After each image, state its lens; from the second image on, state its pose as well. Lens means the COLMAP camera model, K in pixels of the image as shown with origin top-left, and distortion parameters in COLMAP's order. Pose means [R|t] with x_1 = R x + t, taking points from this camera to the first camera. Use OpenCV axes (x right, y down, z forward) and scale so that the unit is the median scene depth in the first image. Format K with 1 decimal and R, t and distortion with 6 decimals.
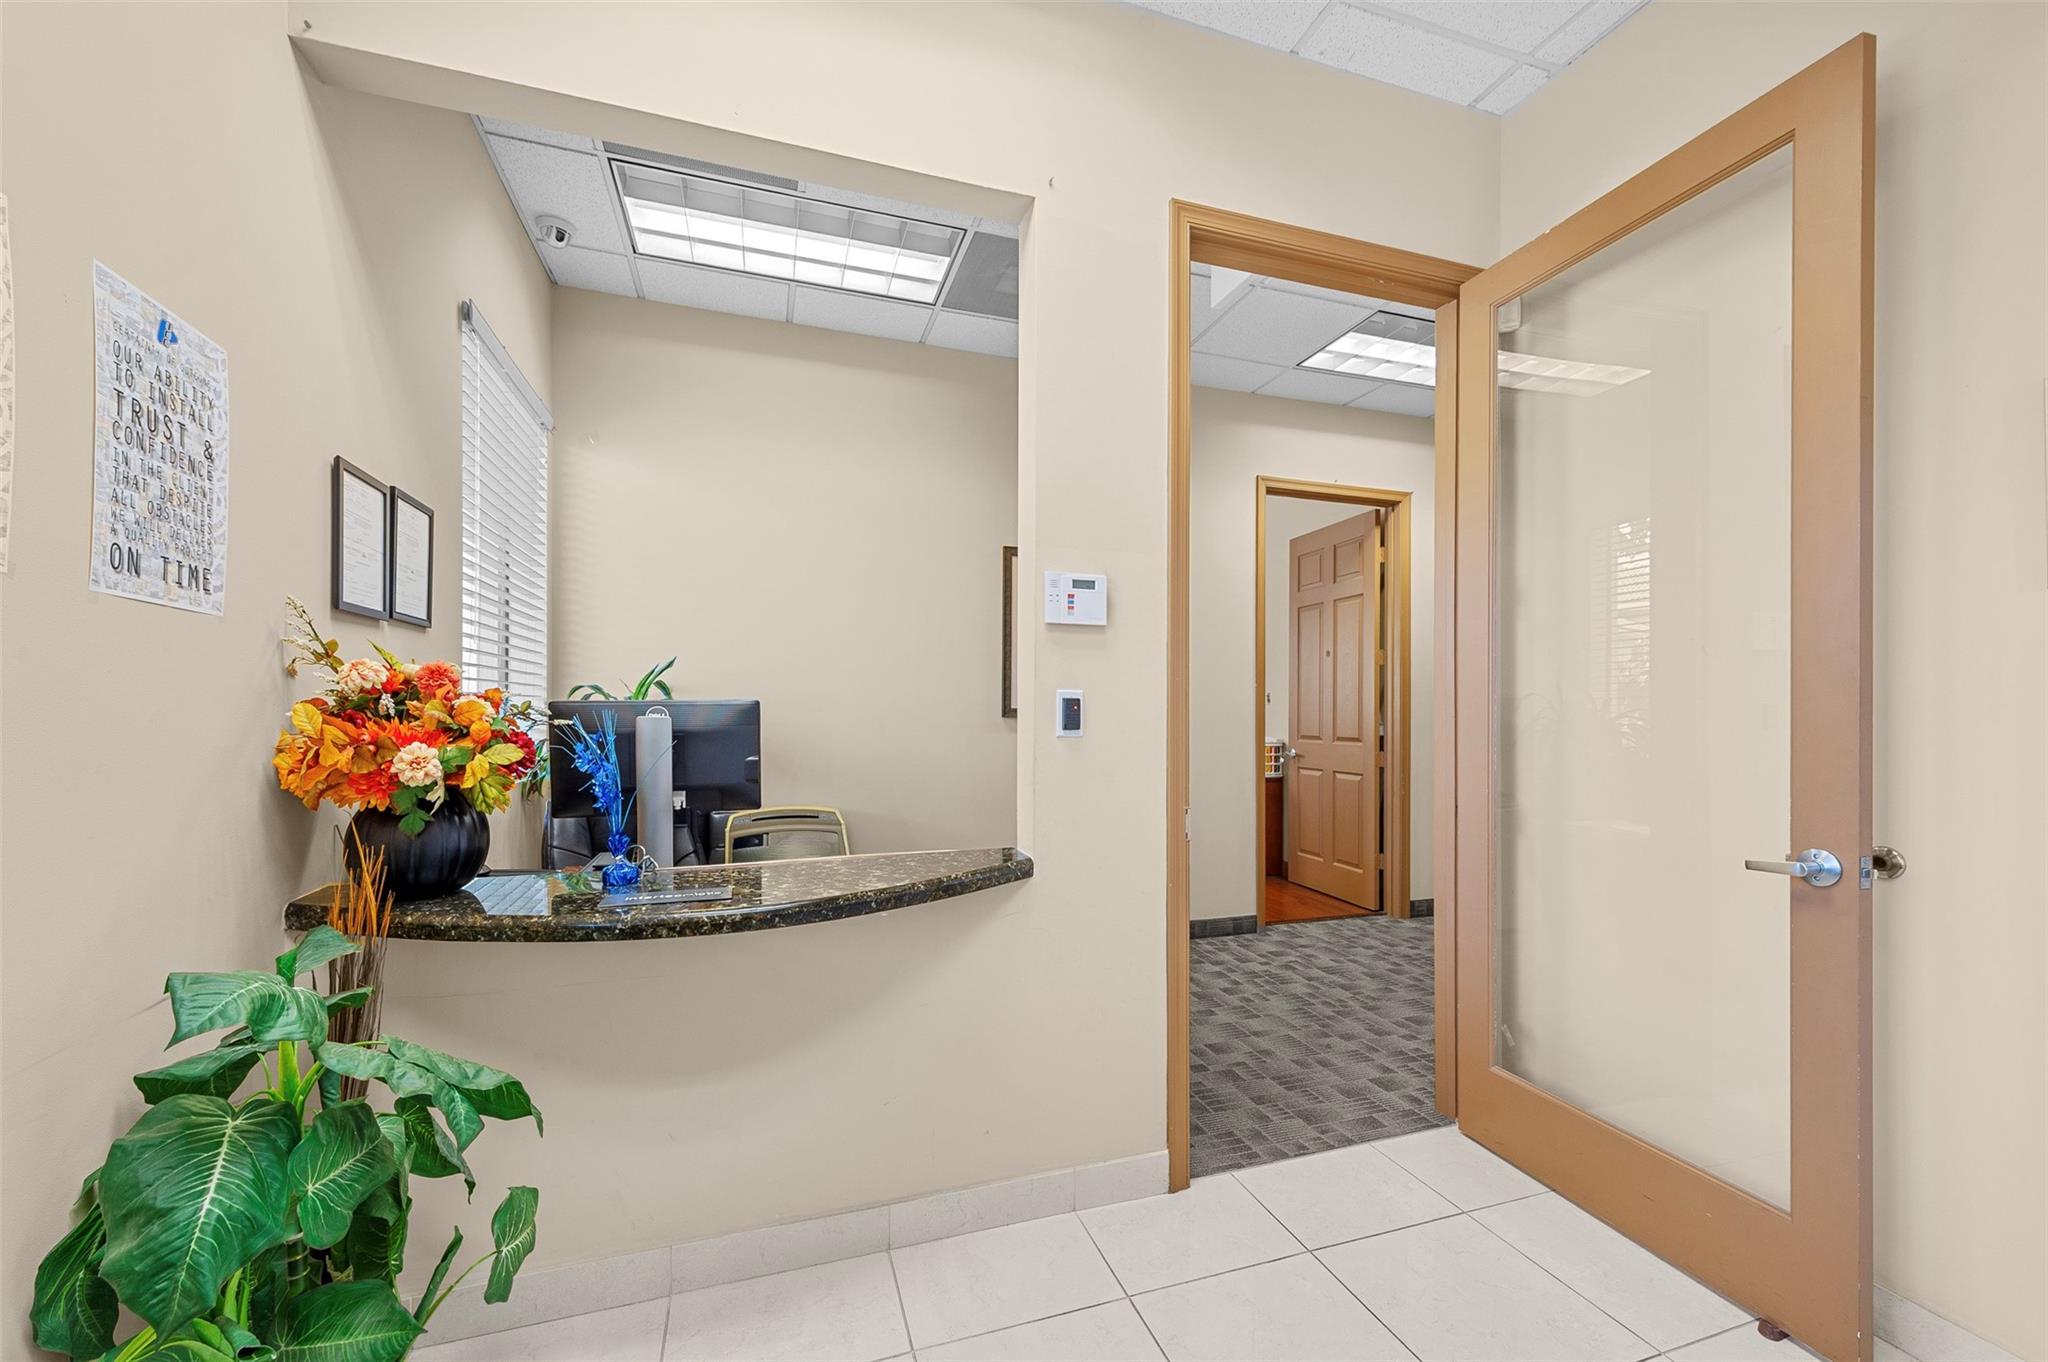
lens RADIAL K [[811.9, 0, 1026.5], [0, 811.9, 713.9], [0, 0, 1]] dist [0.011290, -0.001442]
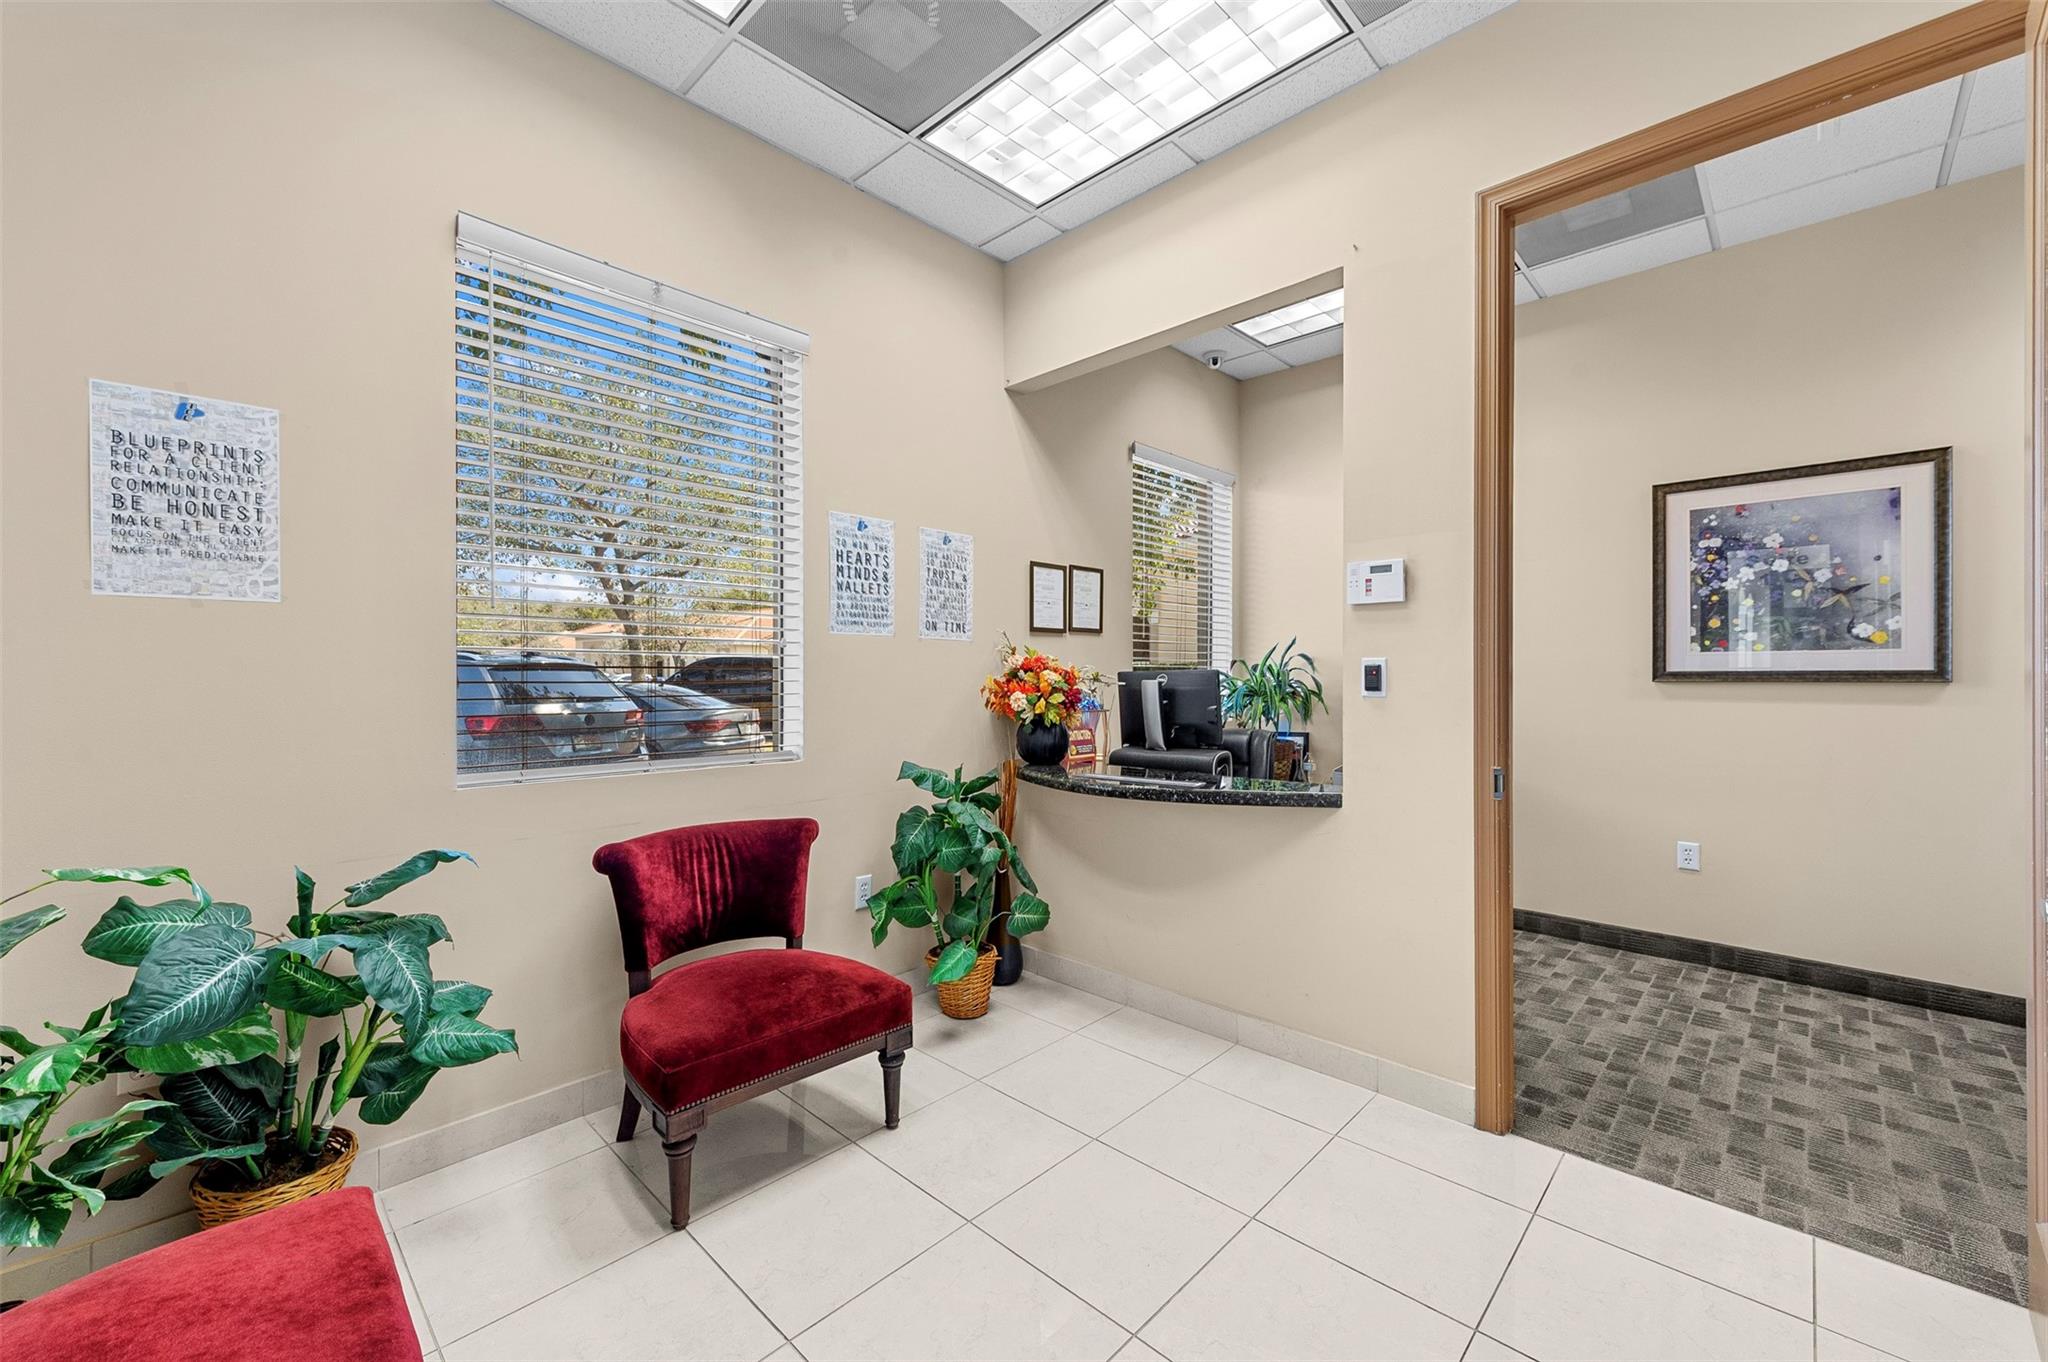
lens RADIAL K [[811.9, 0, 1017.0], [0, 811.9, 677.0], [0, 0, 1]] dist [0.011290, -0.001442]
pose [[0.460253, -0.003543, -0.887781, 0.895666], [0.002841, 0.999993, -0.002517, 0.000064], [0.887783, -0.001364, 0.460260, -0.023713]]
